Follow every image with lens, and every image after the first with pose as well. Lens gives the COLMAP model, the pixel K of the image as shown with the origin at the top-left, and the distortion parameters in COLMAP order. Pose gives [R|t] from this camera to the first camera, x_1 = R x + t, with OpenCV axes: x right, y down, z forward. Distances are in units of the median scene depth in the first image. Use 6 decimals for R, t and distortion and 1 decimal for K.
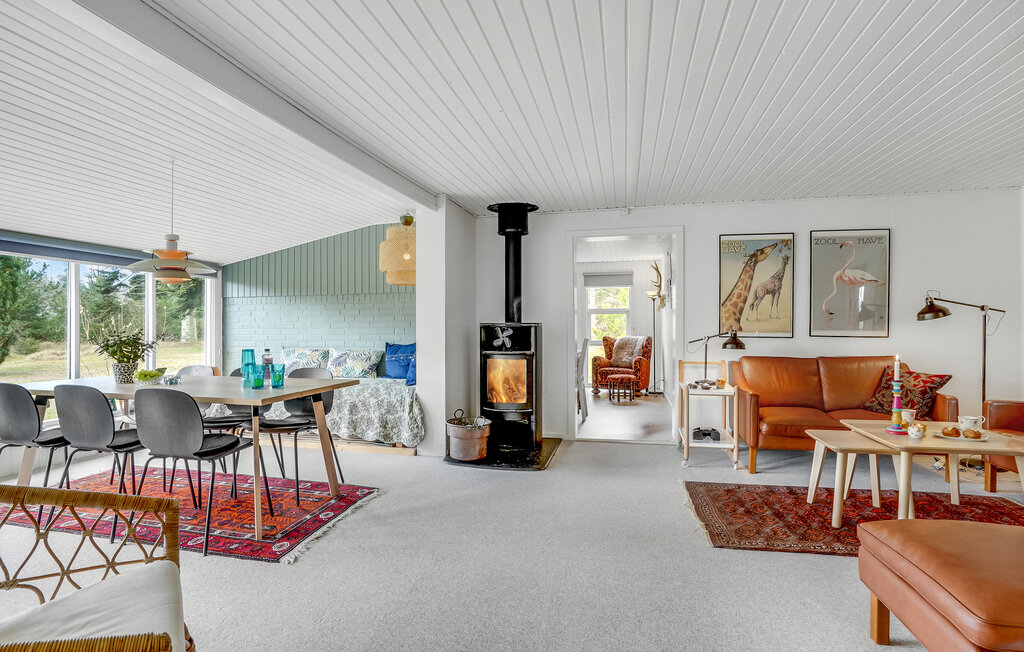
lens RADIAL K [[490.8, 0, 513.5], [0, 490.8, 330.4], [0, 0, 1]] dist [-0.045804, -0.000469]
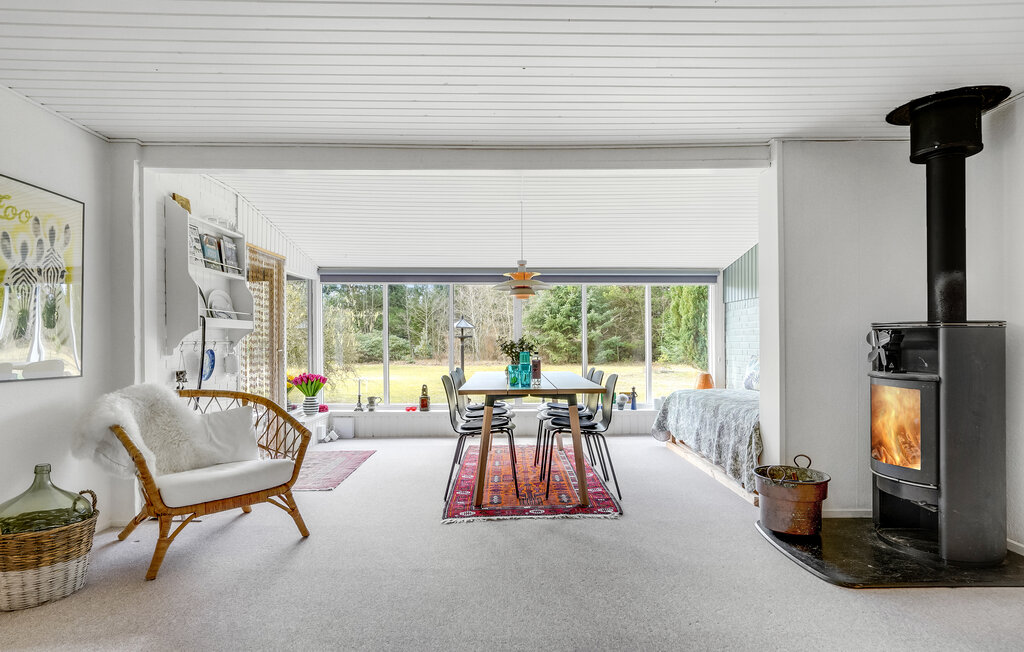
lens RADIAL K [[564.8, 0, 506.3], [0, 564.8, 334.5], [0, 0, 1]] dist [-0.015931, 0.003402]
pose [[0.239362, -0.005066, -0.970917, 0.514363], [-0.001870, 0.999982, -0.005678, 0.003683], [0.970929, 0.003175, 0.239349, 0.421739]]
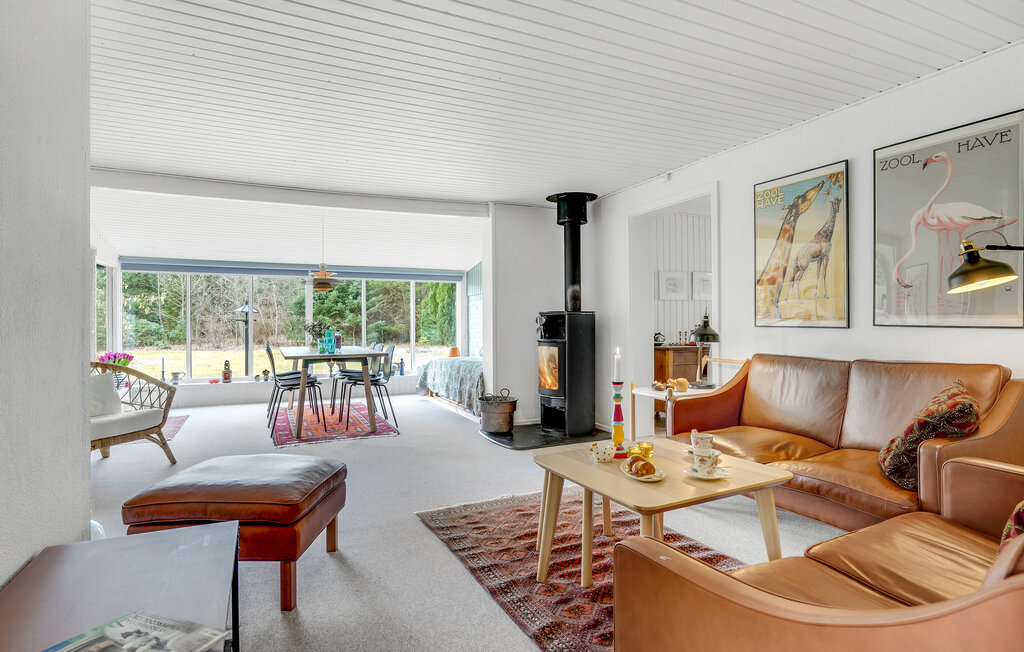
lens RADIAL K [[533.3, 0, 511.1], [0, 533.3, 322.7], [0, 0, 1]] dist [-0.018037, 0.000624]
pose [[0.627743, 0.000987, -0.778420, 0.836498], [-0.002005, 0.999998, -0.000349, 0.009622], [0.778418, 0.001780, 0.627743, 0.232417]]
